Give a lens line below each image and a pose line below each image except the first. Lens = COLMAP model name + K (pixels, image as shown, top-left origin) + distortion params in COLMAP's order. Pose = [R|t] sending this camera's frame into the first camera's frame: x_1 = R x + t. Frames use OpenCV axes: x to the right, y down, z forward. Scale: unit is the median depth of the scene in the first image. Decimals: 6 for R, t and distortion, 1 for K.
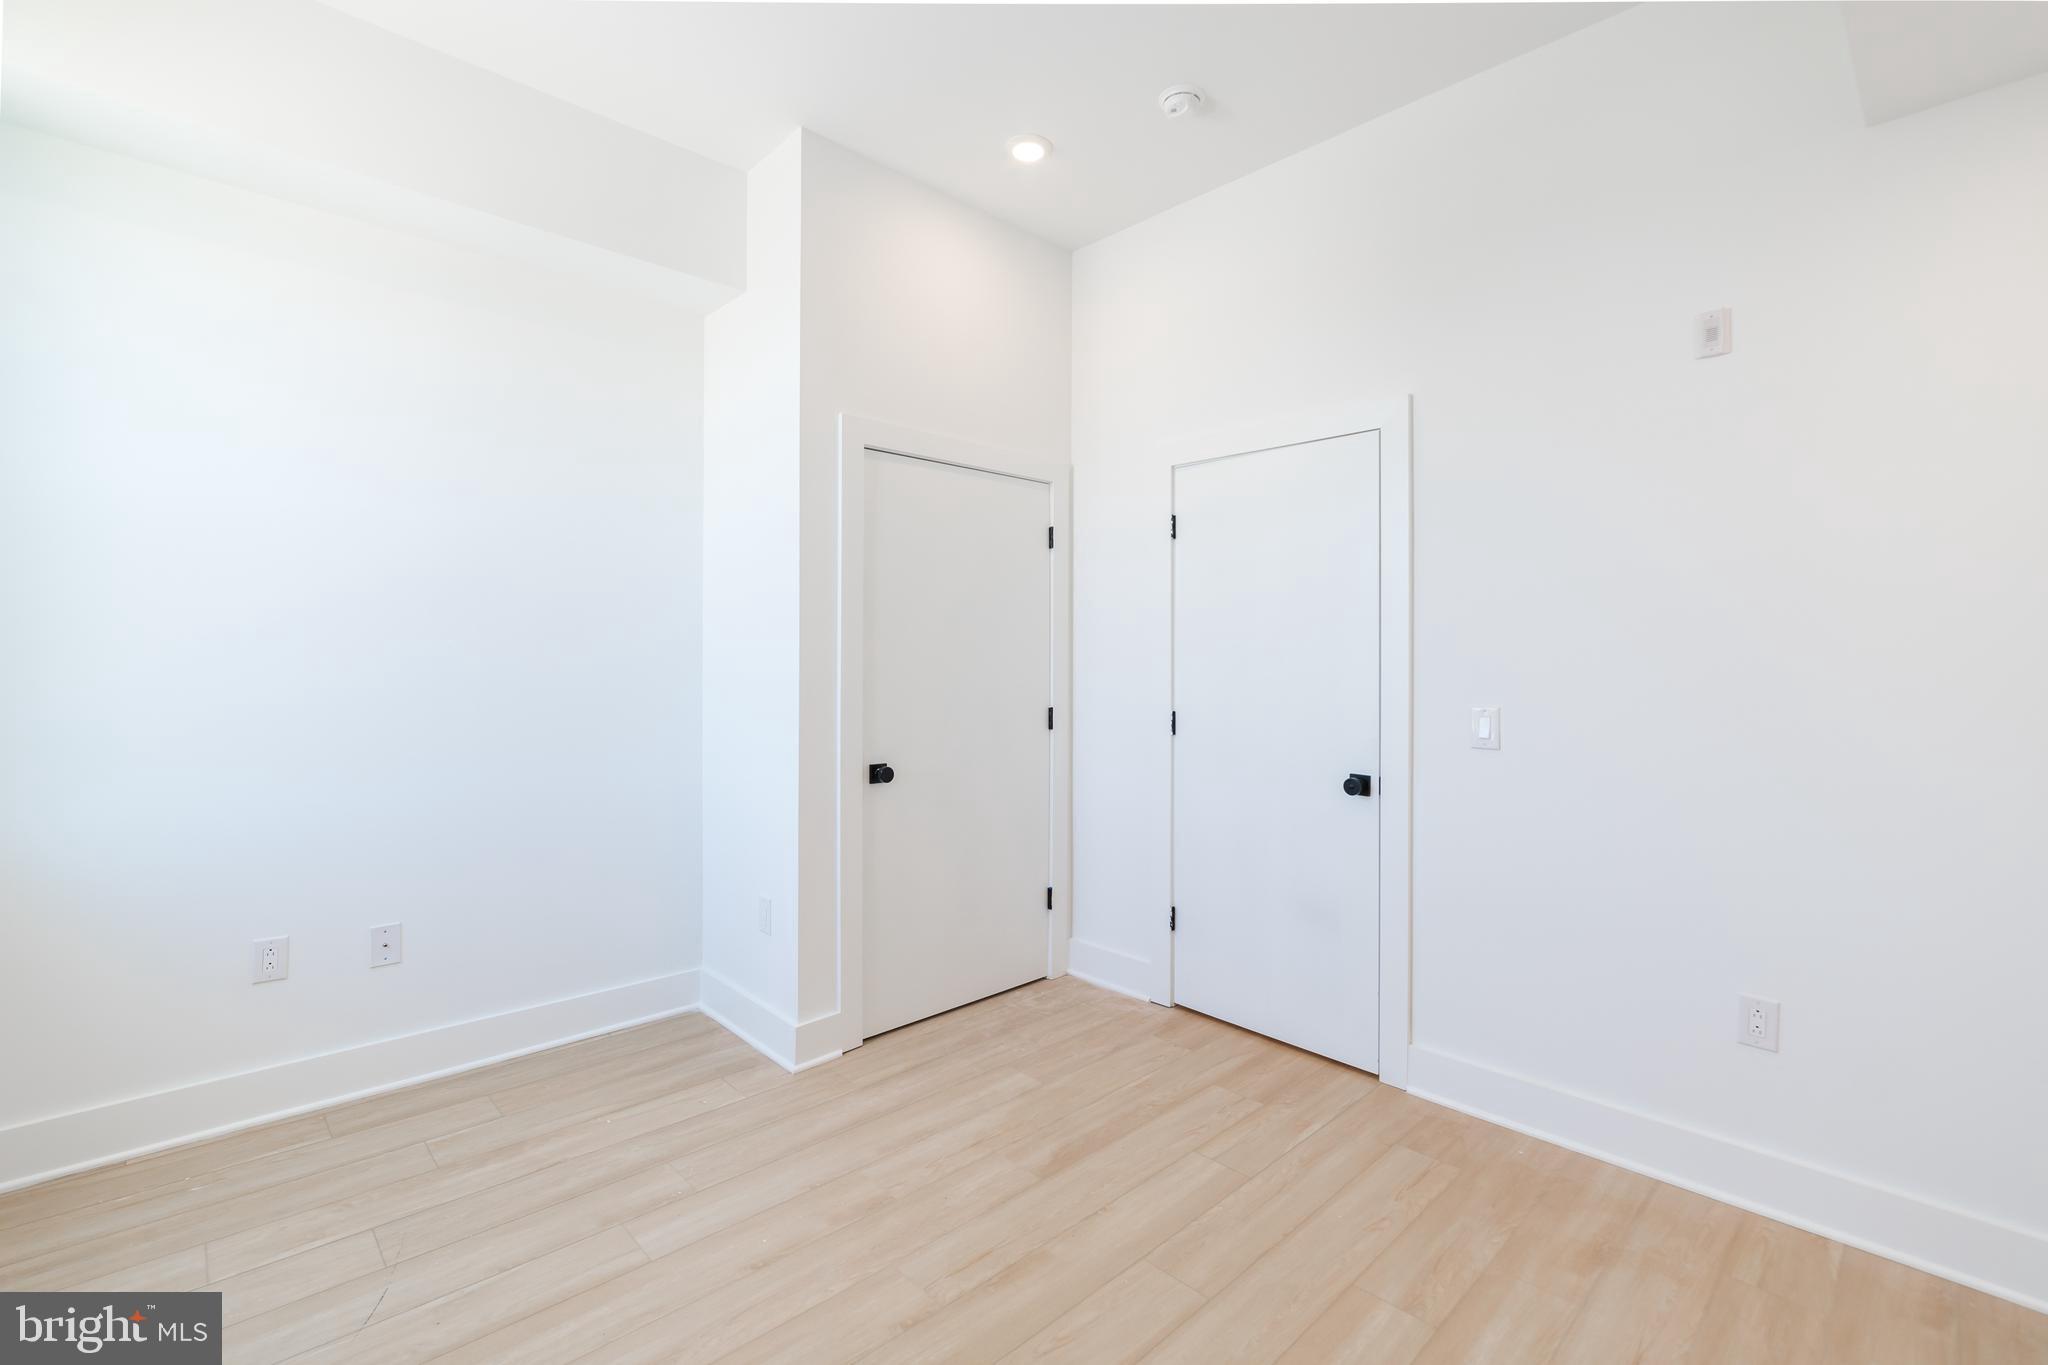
lens RADIAL K [[907.8, 0, 1022.9], [0, 907.8, 659.2], [0, 0, 1]] dist [-0.003162, 0.000452]
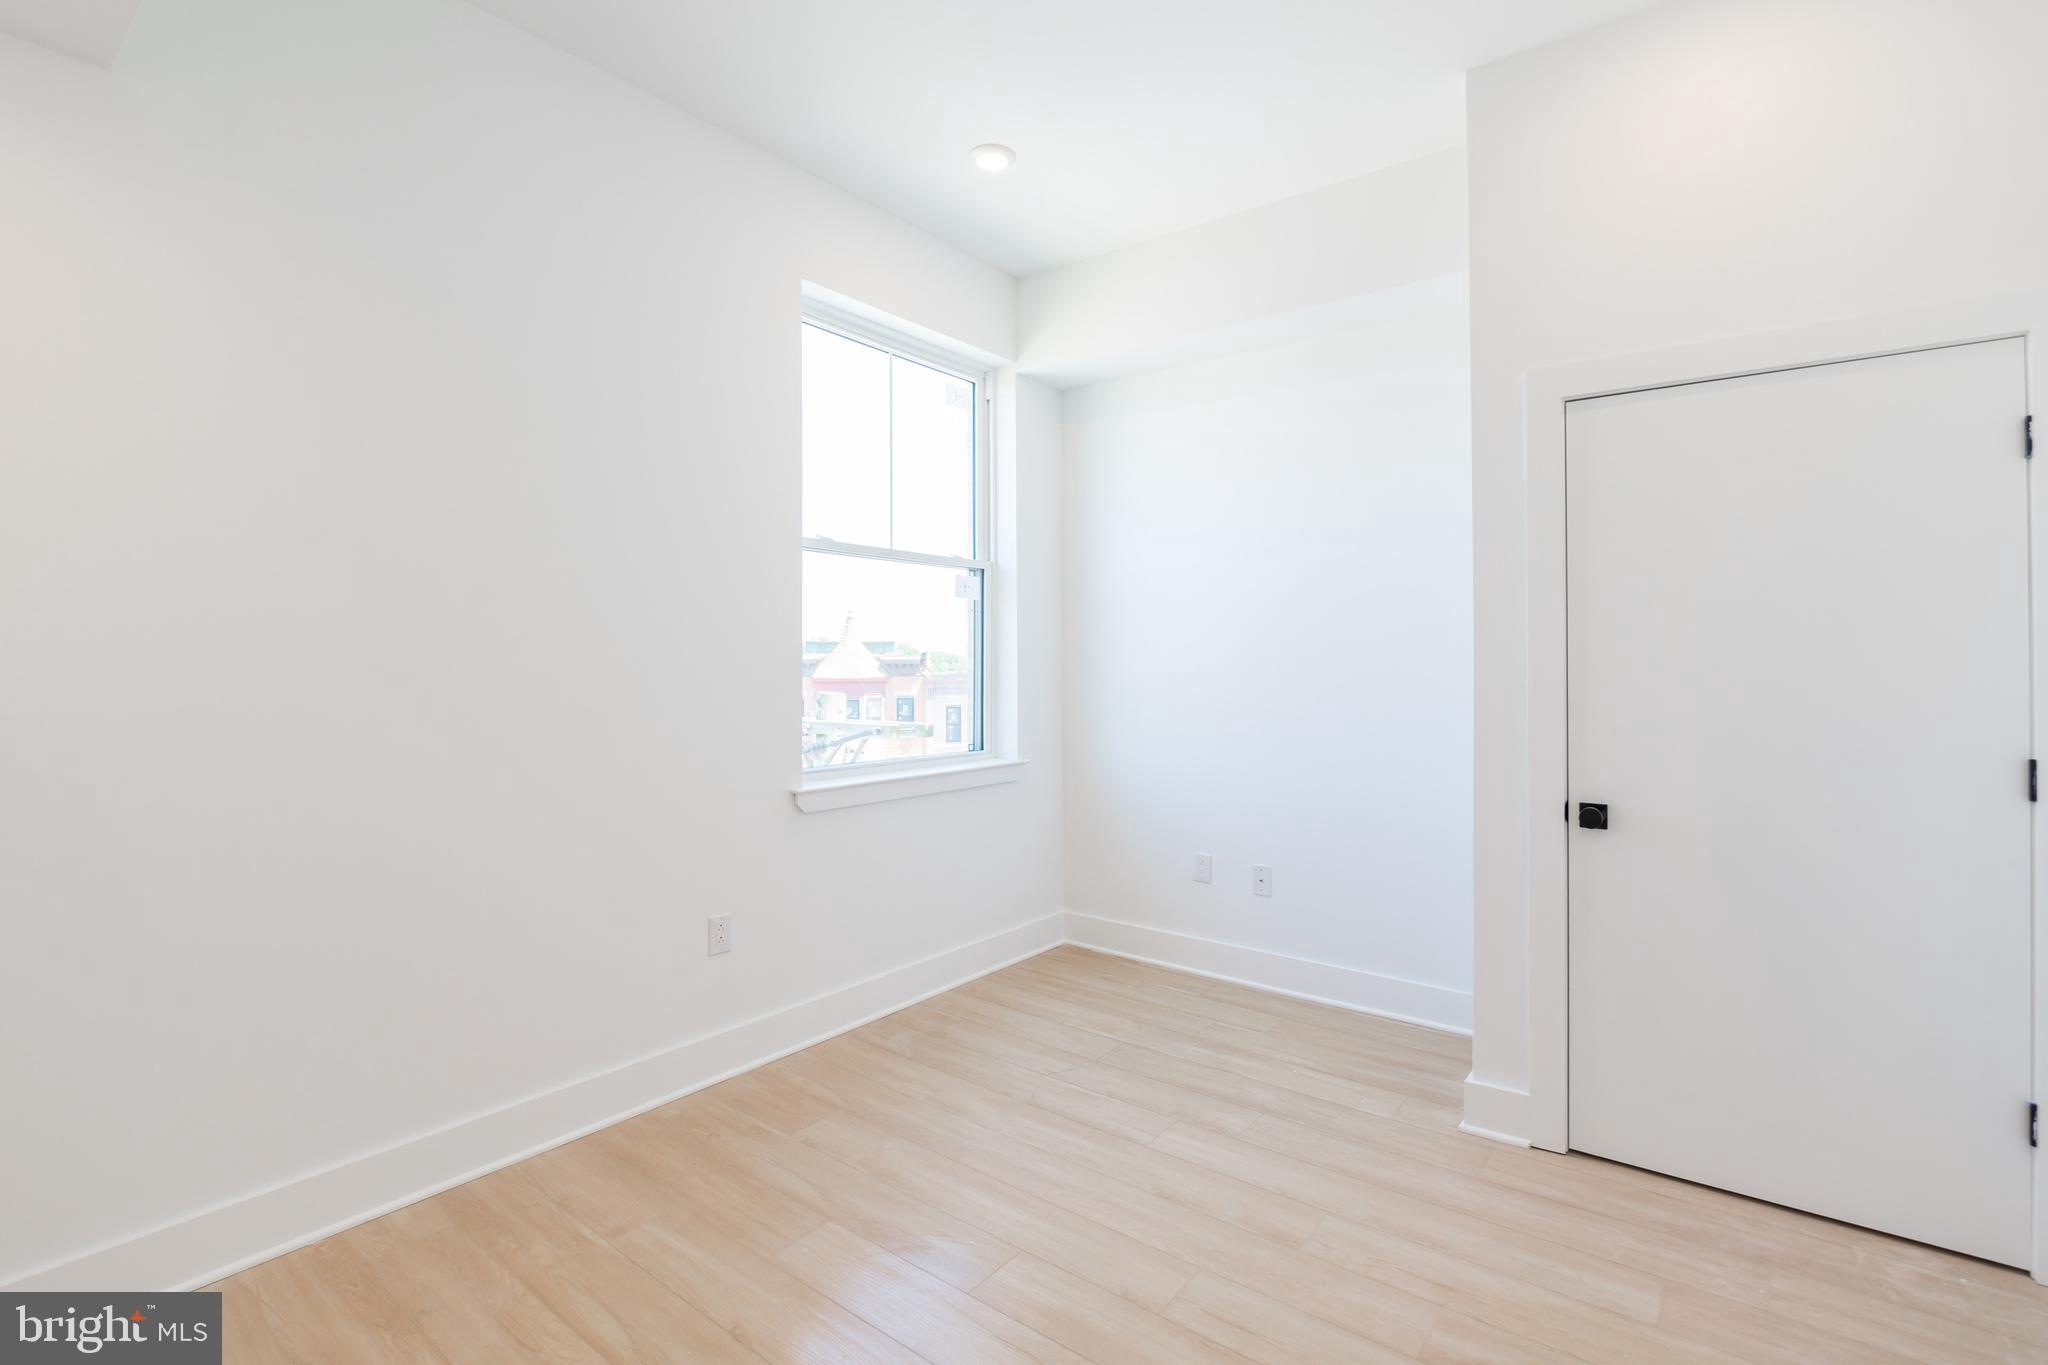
lens RADIAL K [[931.9, 0, 1098.2], [0, 931.9, 655.6], [0, 0, 1]] dist [-0.000112, 0.000010]
pose [[0.189679, -0.014876, -0.981733, 0.652741], [-0.000346, 0.999884, -0.015218, 0.001974], [0.981846, 0.003226, 0.189652, 0.522691]]
